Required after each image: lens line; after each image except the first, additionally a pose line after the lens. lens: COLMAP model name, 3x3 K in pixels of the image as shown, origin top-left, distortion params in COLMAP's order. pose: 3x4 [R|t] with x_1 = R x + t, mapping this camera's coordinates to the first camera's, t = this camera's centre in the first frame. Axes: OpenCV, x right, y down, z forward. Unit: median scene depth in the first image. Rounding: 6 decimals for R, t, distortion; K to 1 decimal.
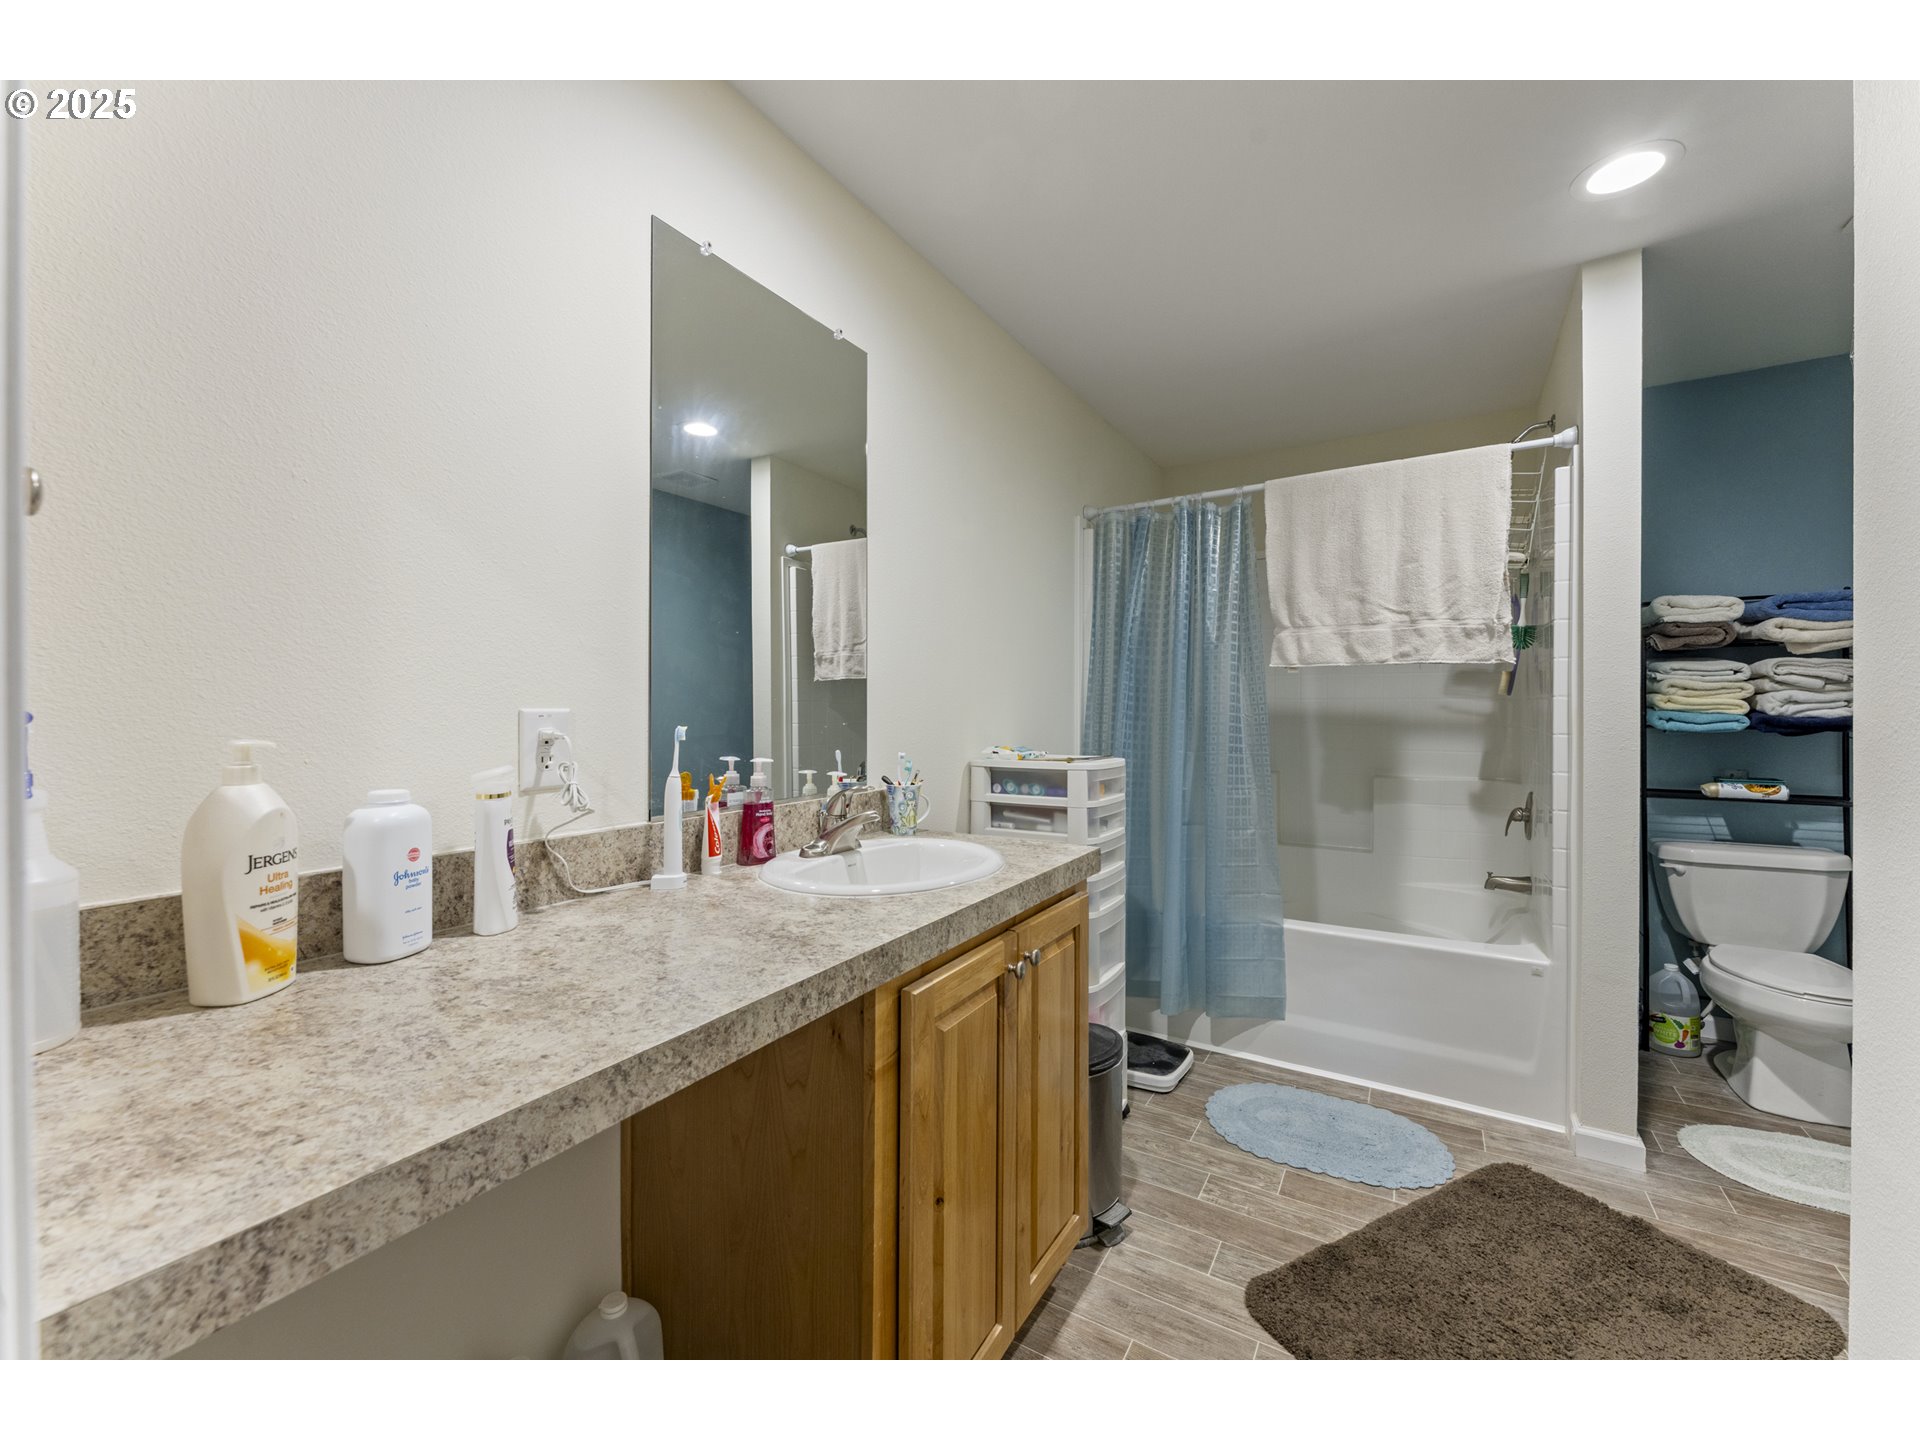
lens RADIAL K [[740.0, 0, 956.3], [0, 740.0, 704.4], [0, 0, 1]] dist [0.002200, 0.000389]
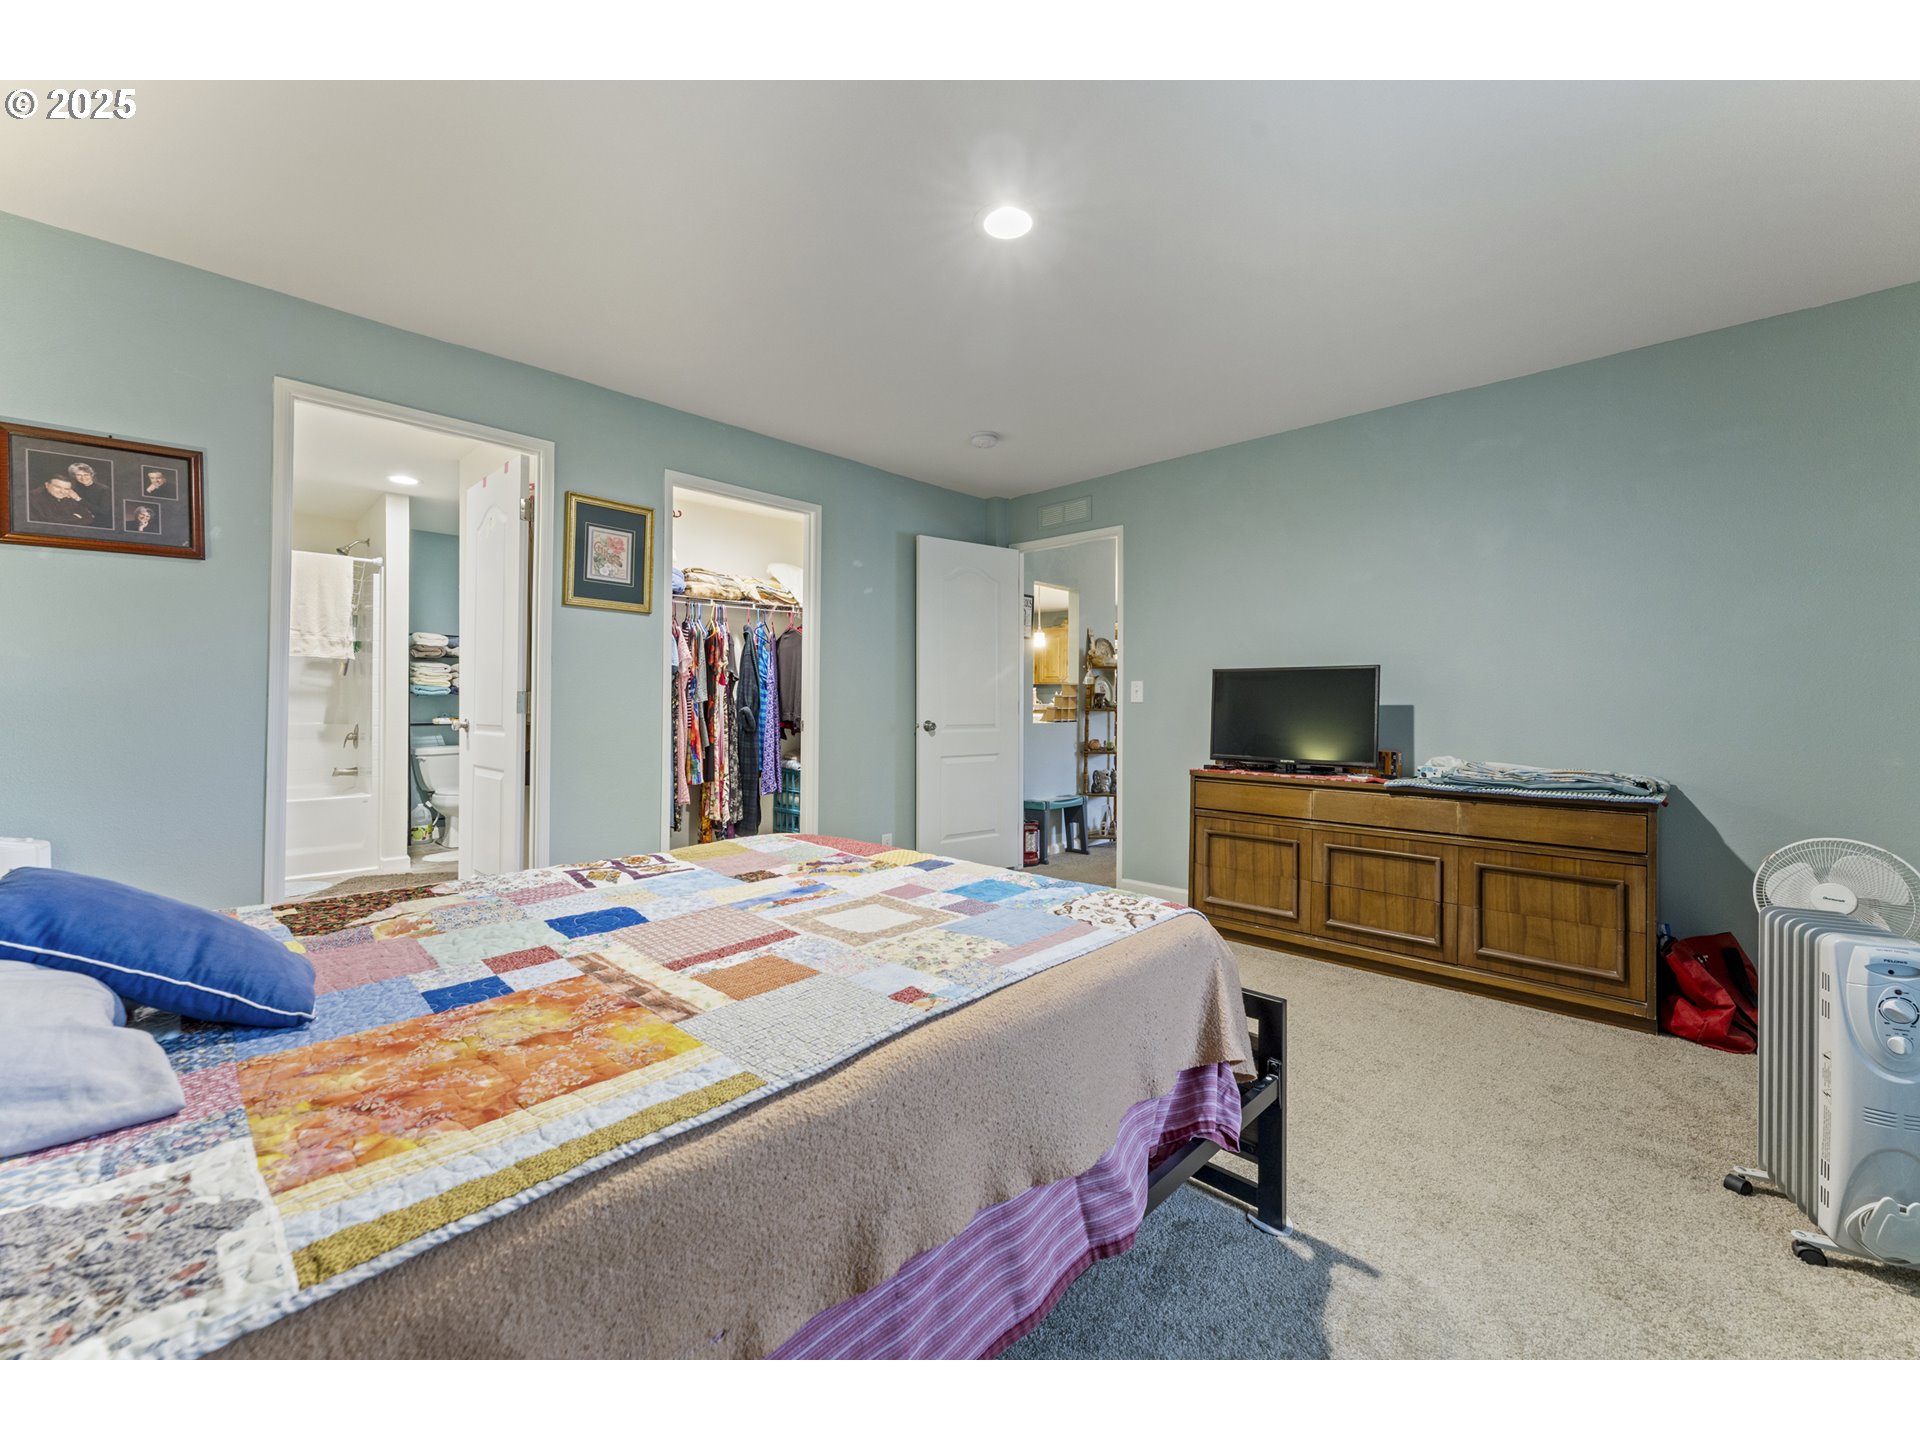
lens RADIAL K [[740.0, 0, 956.4], [0, 740.0, 704.3], [0, 0, 1]] dist [0.002200, 0.000389]
pose [[0.182204, -0.001043, 0.983260, -0.916167], [0.000372, 0.999999, 0.000992, 0.065286], [-0.983261, 0.000185, 0.182204, -0.973412]]
